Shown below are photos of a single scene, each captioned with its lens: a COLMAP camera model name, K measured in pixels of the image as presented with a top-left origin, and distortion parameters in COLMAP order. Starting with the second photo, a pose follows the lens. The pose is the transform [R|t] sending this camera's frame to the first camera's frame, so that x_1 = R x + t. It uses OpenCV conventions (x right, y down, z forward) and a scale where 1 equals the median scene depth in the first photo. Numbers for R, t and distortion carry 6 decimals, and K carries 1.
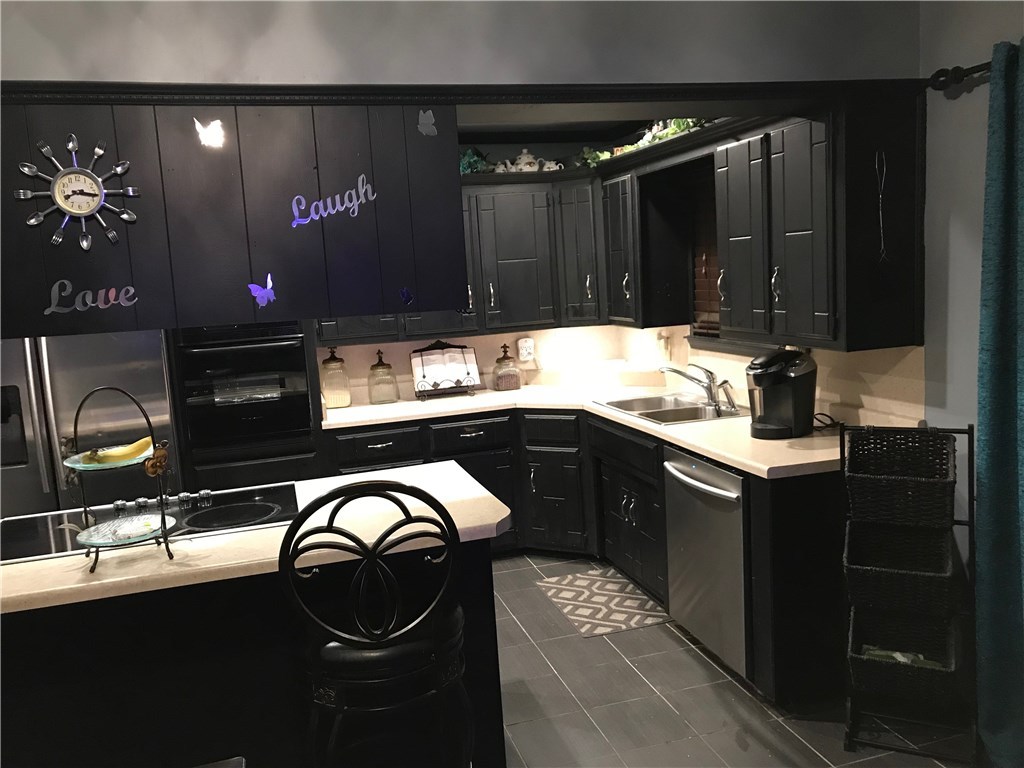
lens RADIAL K [[842.2, 0, 511.3], [0, 842.2, 376.1], [0, 0, 1]] dist [0.028163, -0.003361]
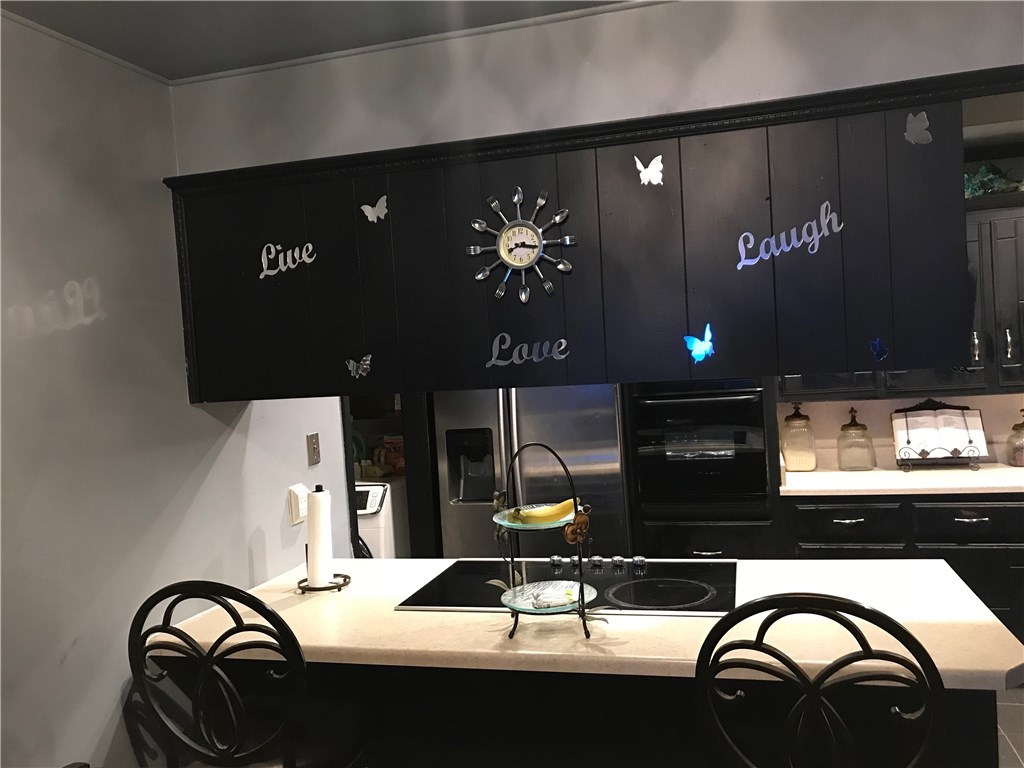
lens RADIAL K [[842.2, 0, 507.2], [0, 842.2, 380.0], [0, 0, 1]] dist [0.028163, -0.003361]
pose [[0.849557, 0.025213, -0.526893, -0.002994], [-0.051142, 0.998088, -0.034700, -0.022905], [0.525011, 0.056426, 0.849223, 0.156806]]
